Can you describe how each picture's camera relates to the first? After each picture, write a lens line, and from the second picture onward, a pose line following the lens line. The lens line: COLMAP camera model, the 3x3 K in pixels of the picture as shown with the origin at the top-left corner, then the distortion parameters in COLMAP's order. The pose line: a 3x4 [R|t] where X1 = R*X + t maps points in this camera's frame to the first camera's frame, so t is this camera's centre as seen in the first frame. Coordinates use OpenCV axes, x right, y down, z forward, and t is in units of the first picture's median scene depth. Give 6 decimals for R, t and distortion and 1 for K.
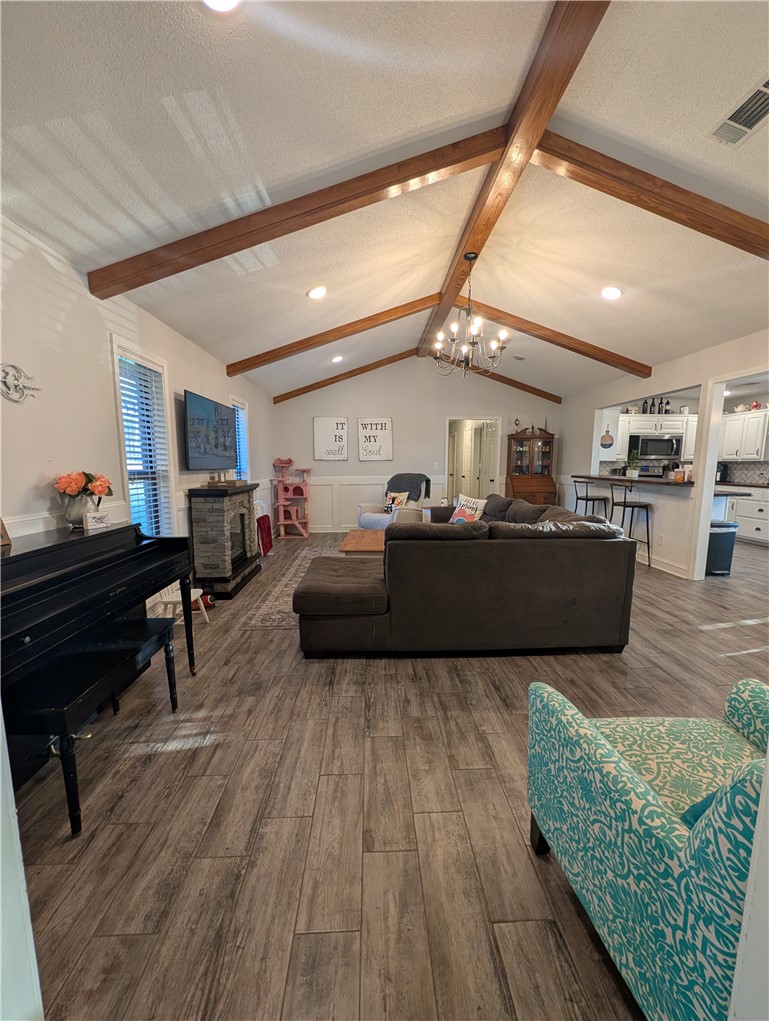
lens RADIAL K [[393.2, 0, 384.6], [0, 393.2, 515.2], [0, 0, 1]] dist [-0.001619, 0.000284]
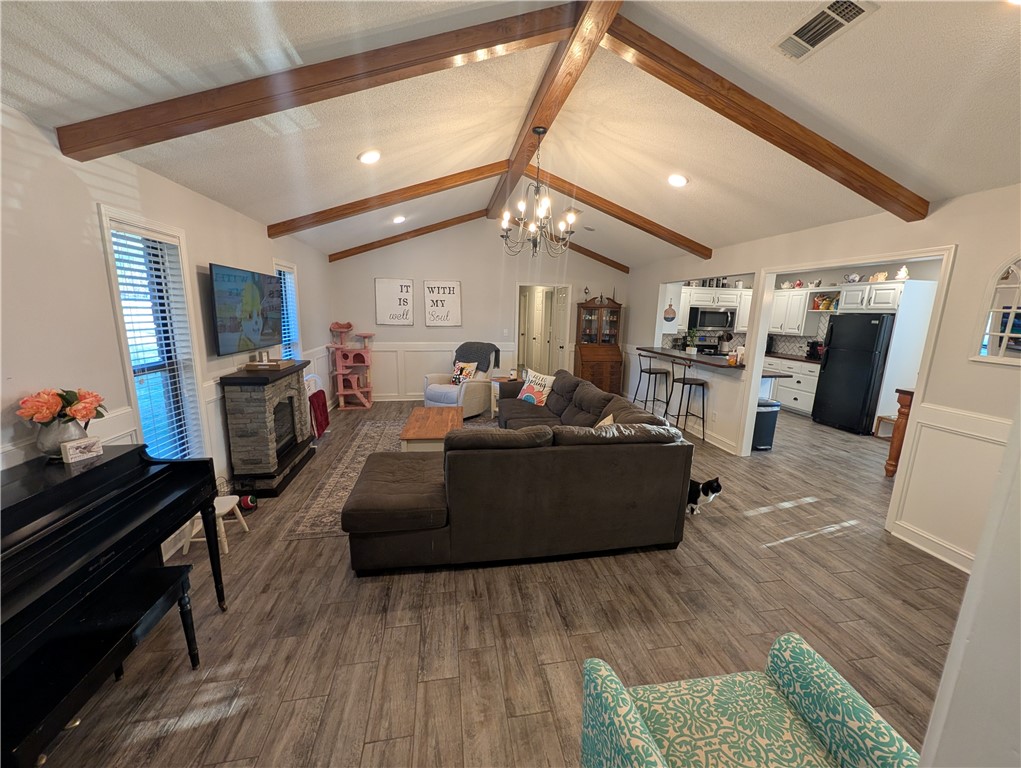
lens RADIAL K [[393.2, 0, 514.4], [0, 393.2, 385.9], [0, 0, 1]] dist [-0.001619, 0.000284]
pose [[0.989857, -0.002515, 0.142042, 0.023536], [-0.005737, 0.998320, 0.057658, -0.099199], [-0.141949, -0.057888, 0.988180, 0.042750]]
